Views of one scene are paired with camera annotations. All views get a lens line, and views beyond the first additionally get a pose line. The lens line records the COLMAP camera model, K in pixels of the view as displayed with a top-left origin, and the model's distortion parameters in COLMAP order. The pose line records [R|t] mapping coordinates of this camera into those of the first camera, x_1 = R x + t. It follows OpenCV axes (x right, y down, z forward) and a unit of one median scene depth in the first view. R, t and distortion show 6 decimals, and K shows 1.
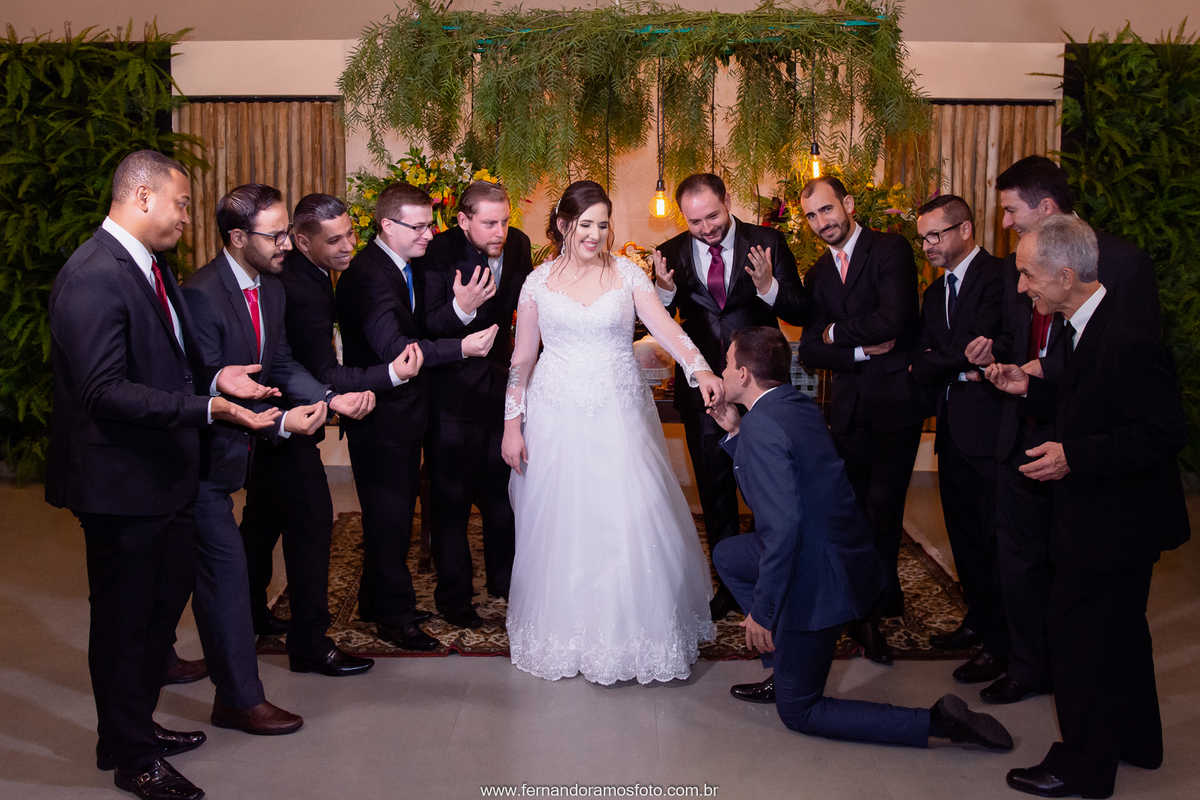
lens RADIAL K [[1447.9, 0, 579.3], [0, 1447.9, 332.2], [0, 0, 1]] dist [-0.080518, 0.000000]
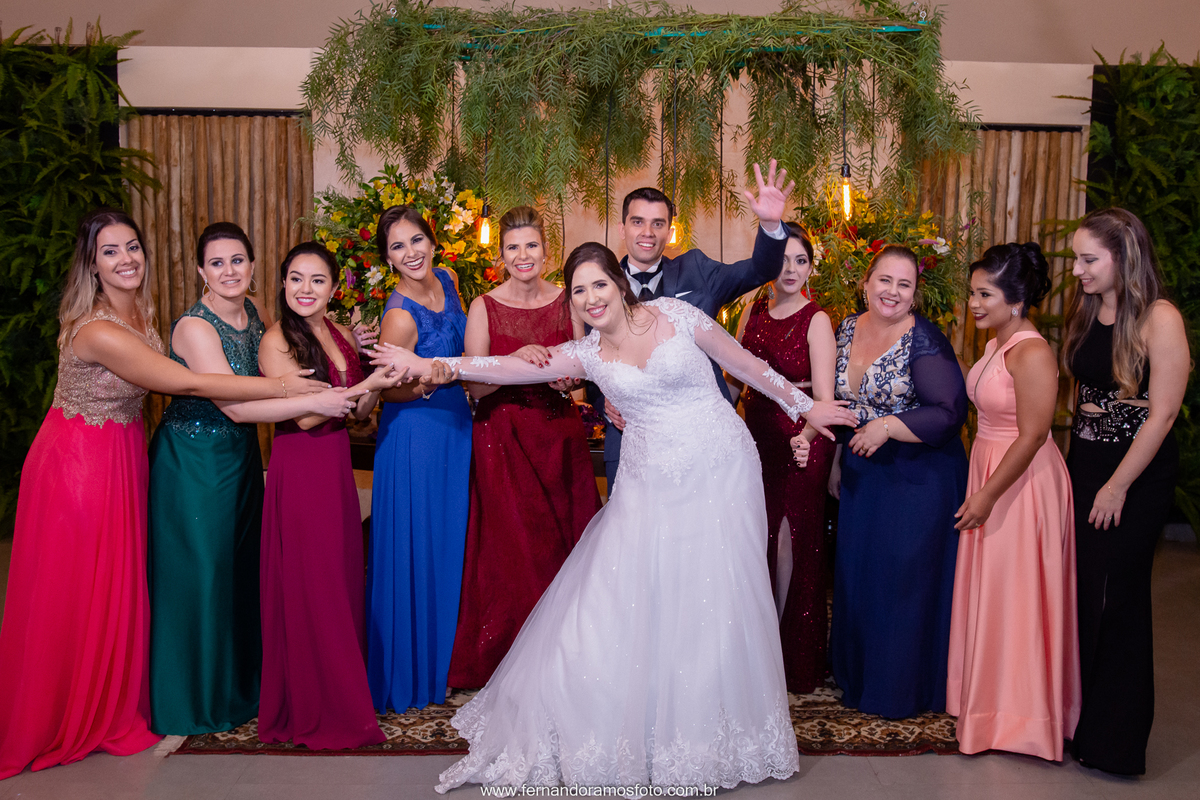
lens RADIAL K [[1404.4, 0, 632.4], [0, 1404.4, 374.5], [0, 0, 1]] dist [-0.028754, 0.000000]
pose [[0.998262, 0.005984, 0.058632, -0.012447], [-0.006413, 0.999954, 0.007133, -0.004901], [-0.058586, -0.007497, 0.998254, 0.107028]]
